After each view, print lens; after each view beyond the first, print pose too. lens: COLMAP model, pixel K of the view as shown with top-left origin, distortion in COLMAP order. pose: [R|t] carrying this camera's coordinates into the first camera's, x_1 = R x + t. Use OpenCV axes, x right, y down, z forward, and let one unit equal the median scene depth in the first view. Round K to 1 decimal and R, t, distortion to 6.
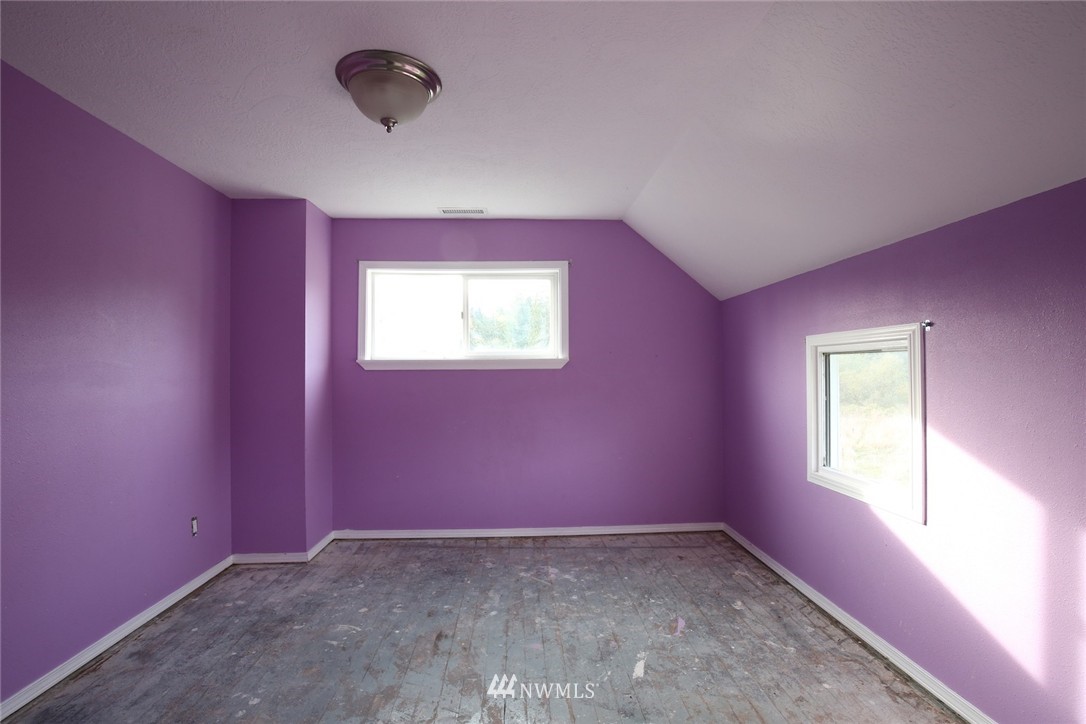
lens RADIAL K [[496.8, 0, 542.2], [0, 496.8, 364.6], [0, 0, 1]] dist [-0.031327, 0.001872]
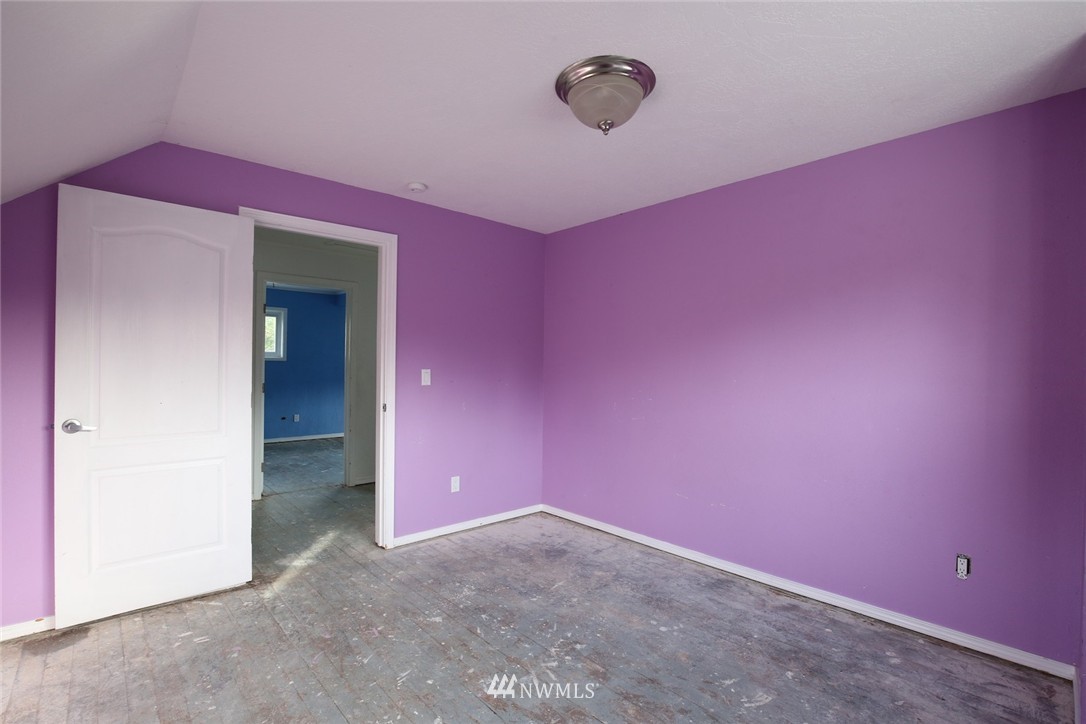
lens RADIAL K [[496.8, 0, 542.9], [0, 496.8, 361.5], [0, 0, 1]] dist [-0.031327, 0.001872]
pose [[-0.767119, -0.004042, -0.641492, 0.352188], [0.001344, 0.999968, -0.007908, 0.007528], [0.641503, -0.006929, -0.767089, 1.340781]]
